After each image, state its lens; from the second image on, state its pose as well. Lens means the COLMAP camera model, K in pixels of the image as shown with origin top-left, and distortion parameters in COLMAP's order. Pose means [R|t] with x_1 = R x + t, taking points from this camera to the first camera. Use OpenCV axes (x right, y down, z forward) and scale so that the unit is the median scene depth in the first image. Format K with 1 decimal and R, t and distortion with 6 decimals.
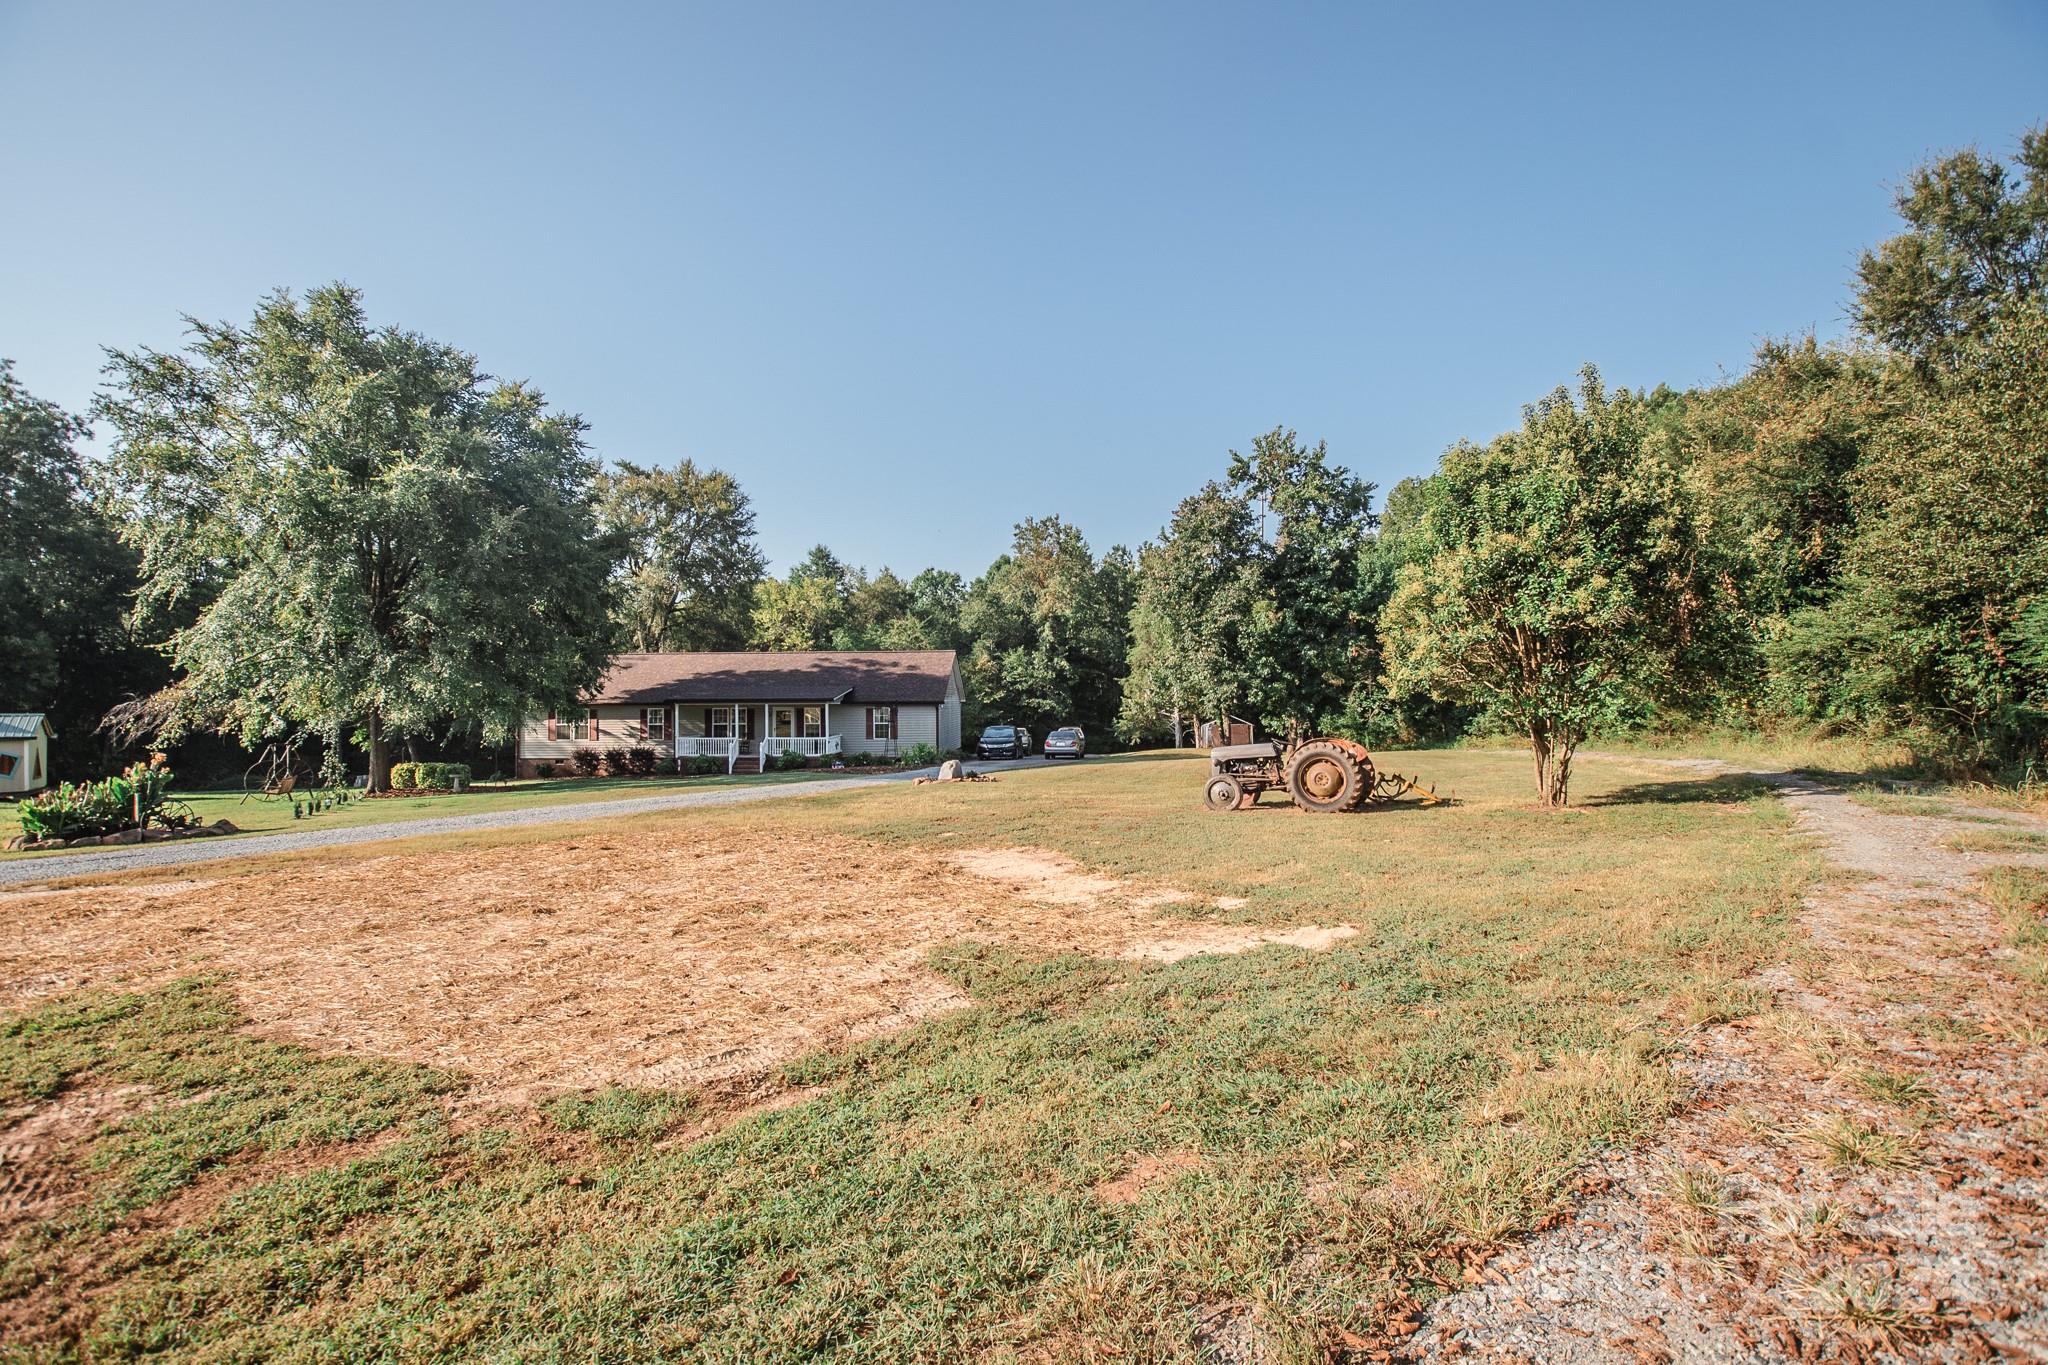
lens RADIAL K [[894.3, 0, 1036.2], [0, 894.3, 681.9], [0, 0, 1]] dist [-0.010321, -0.010528]
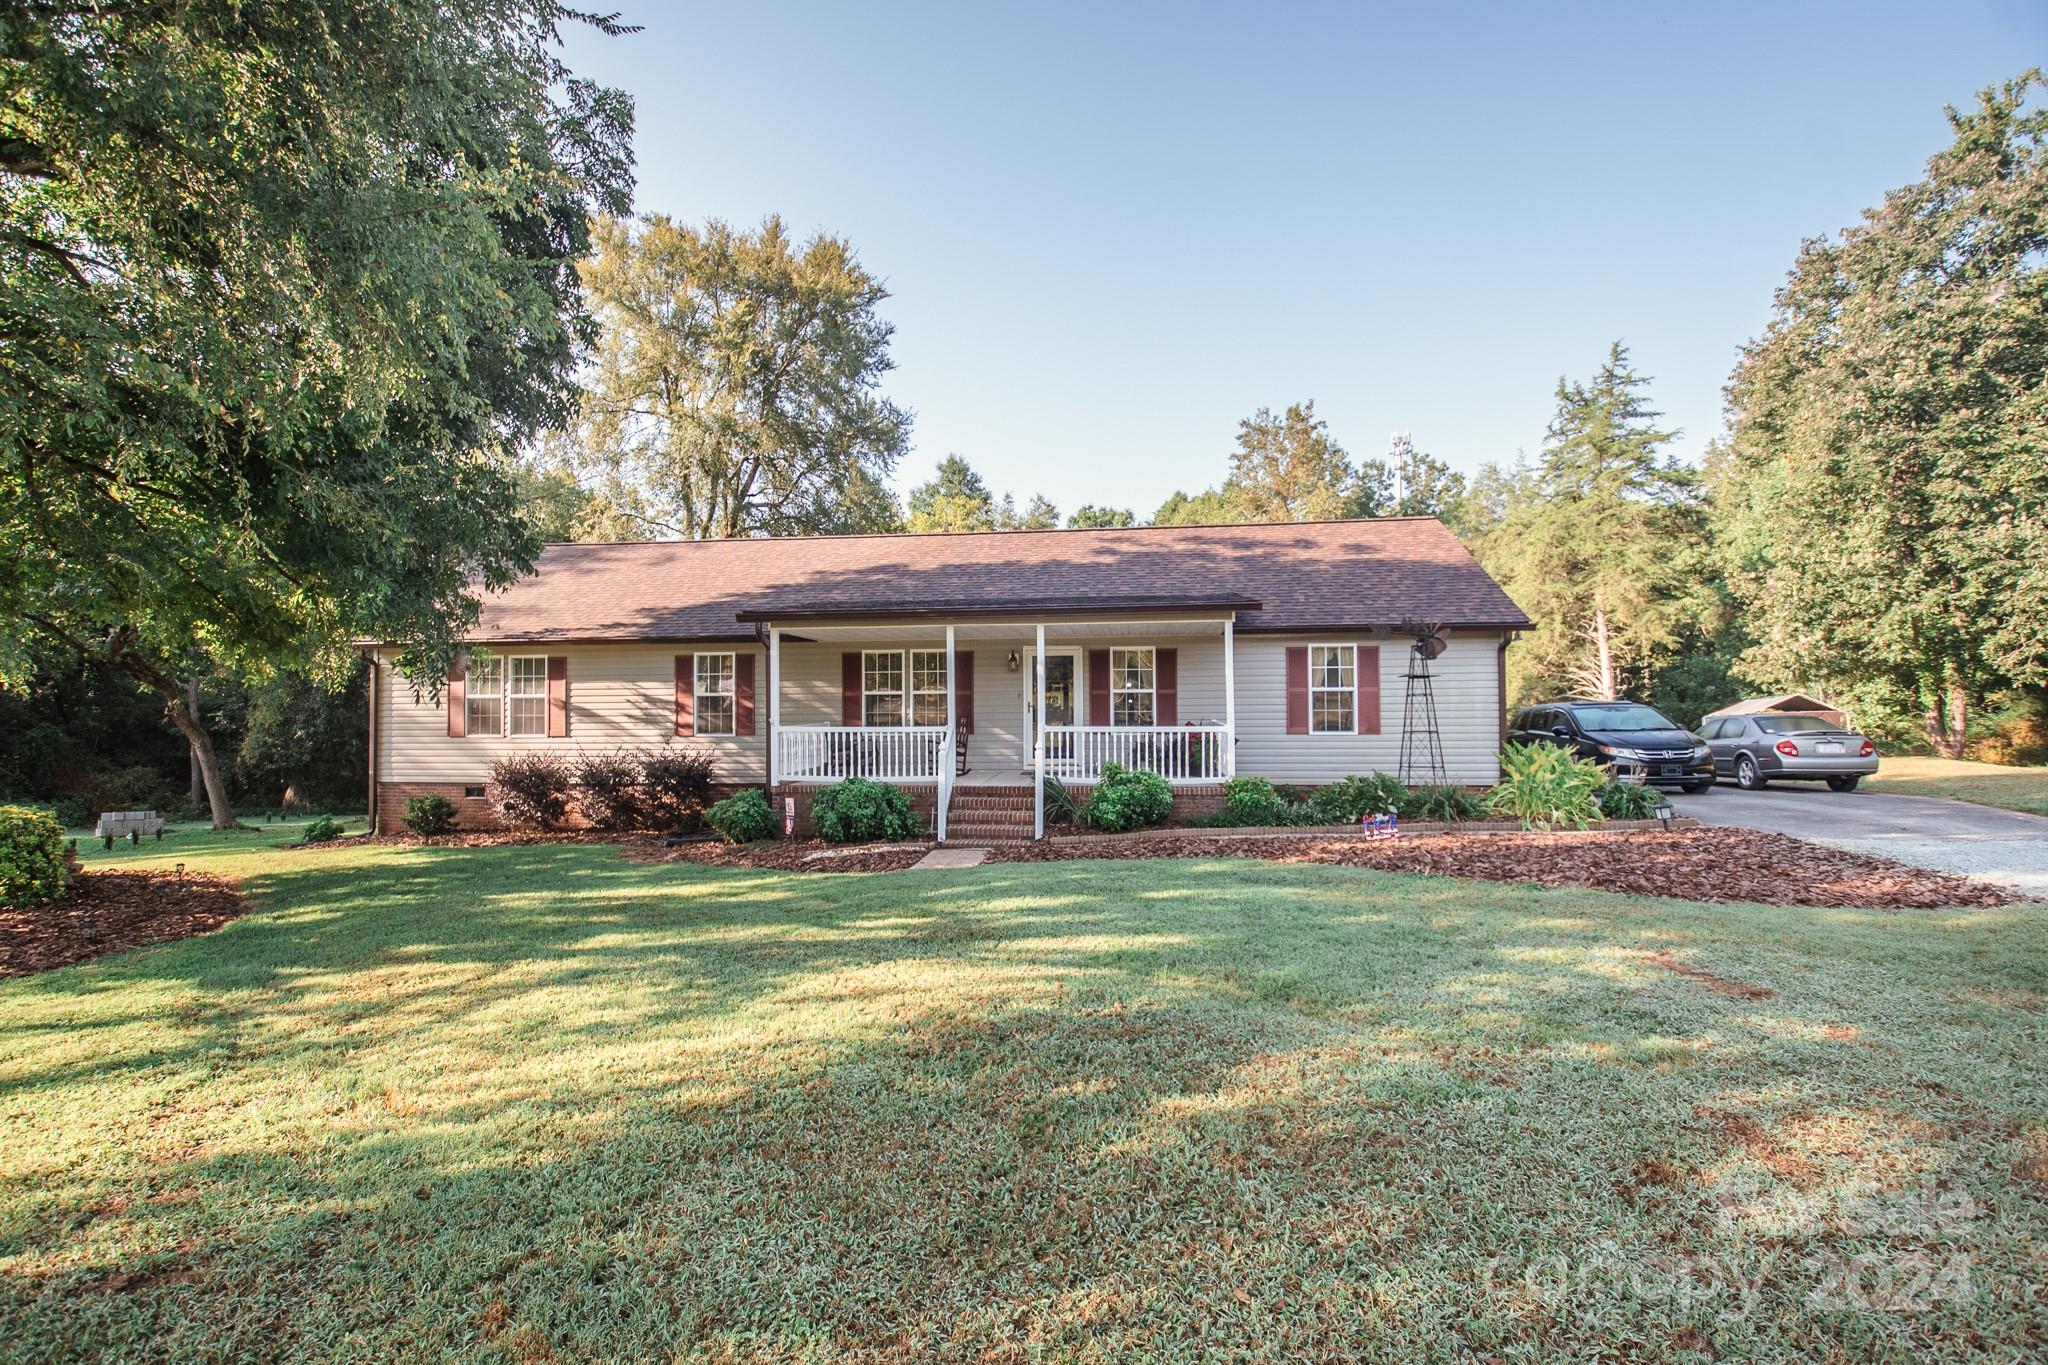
lens RADIAL K [[894.3, 0, 1014.4], [0, 894.3, 683.4], [0, 0, 1]] dist [-0.010321, -0.010528]
pose [[0.996484, -0.004494, -0.083657, -0.267402], [0.004049, 0.999977, -0.005480, 0.045600], [0.083680, 0.005122, 0.996480, 0.630538]]
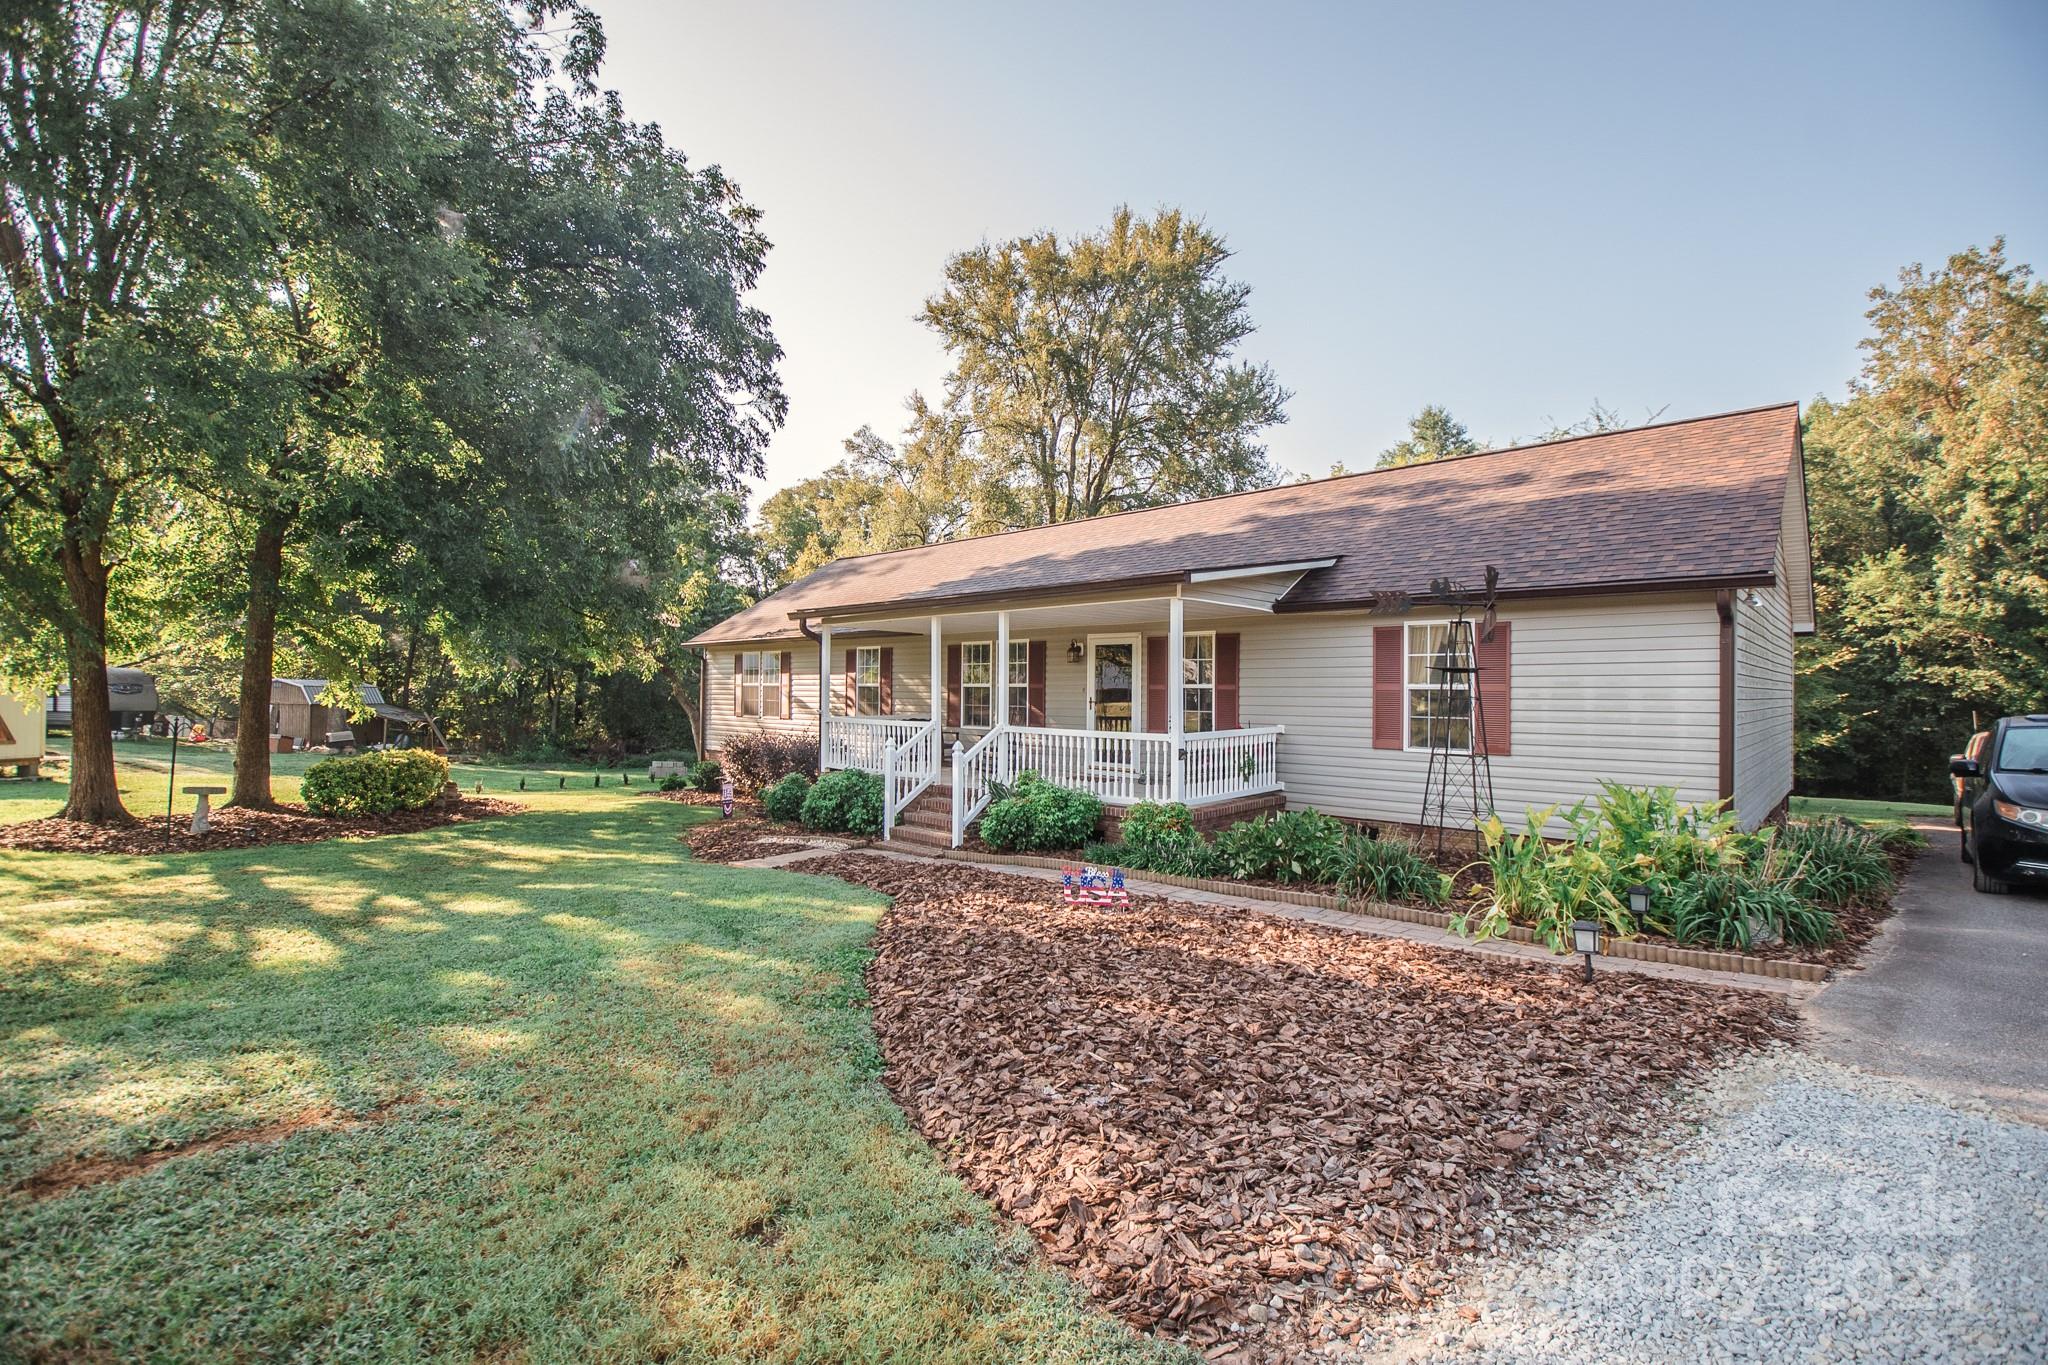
lens RADIAL K [[894.3, 0, 1034.0], [0, 894.3, 687.6], [0, 0, 1]] dist [-0.010321, -0.010528]
pose [[0.748809, 0.006916, -0.662749, -0.092659], [0.001428, 0.999926, 0.012048, 0.043627], [0.662784, -0.009968, 0.748744, 0.737928]]
